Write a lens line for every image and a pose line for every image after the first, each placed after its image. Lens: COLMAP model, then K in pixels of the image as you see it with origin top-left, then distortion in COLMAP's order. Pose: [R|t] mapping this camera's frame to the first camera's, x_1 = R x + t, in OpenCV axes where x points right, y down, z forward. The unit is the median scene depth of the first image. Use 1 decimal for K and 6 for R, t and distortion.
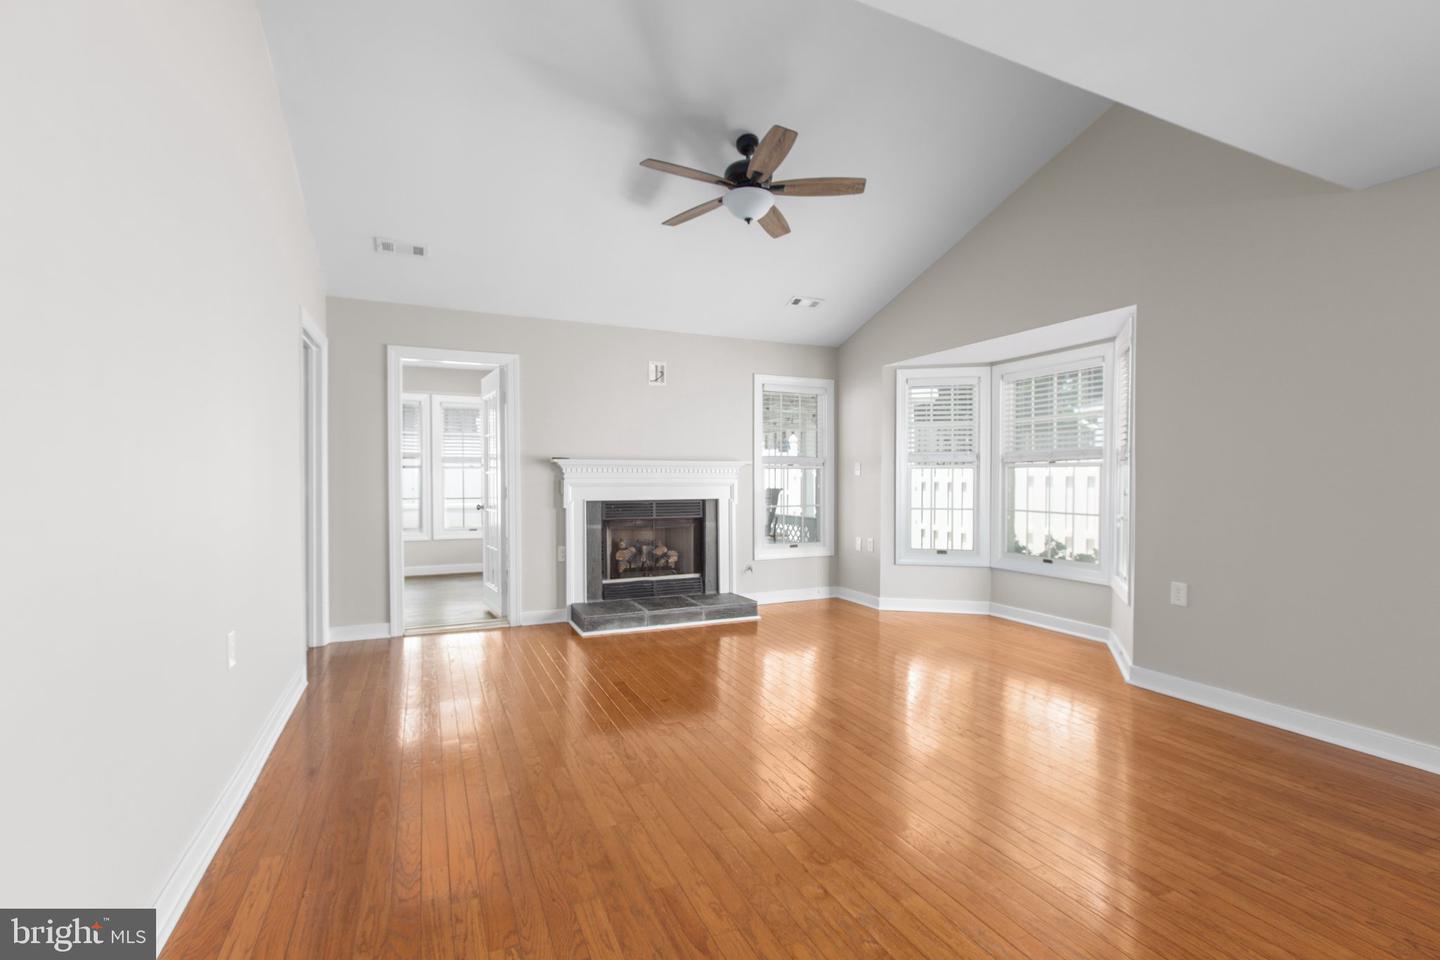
lens RADIAL K [[642.7, 0, 716.9], [0, 642.7, 483.0], [0, 0, 1]] dist [0.003773, -0.000687]
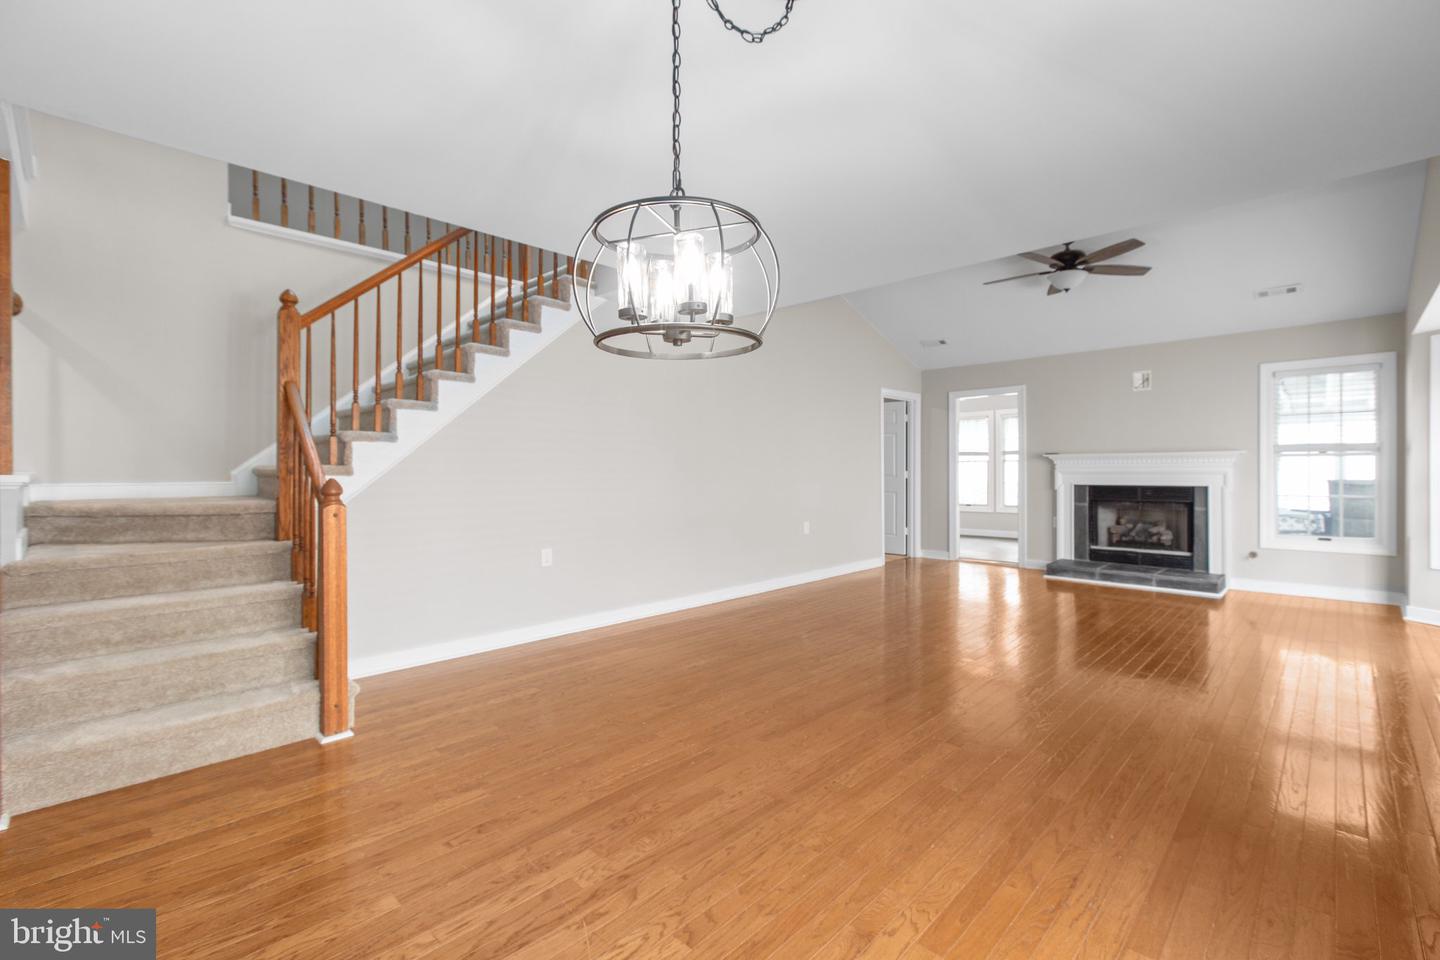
lens RADIAL K [[642.7, 0, 720.7], [0, 642.7, 466.3], [0, 0, 1]] dist [0.003773, -0.000687]
pose [[0.348094, -0.007618, -0.937428, 0.784069], [-0.003208, 0.999951, -0.009318, 0.004231], [0.937454, 0.006251, 0.348053, -0.161392]]
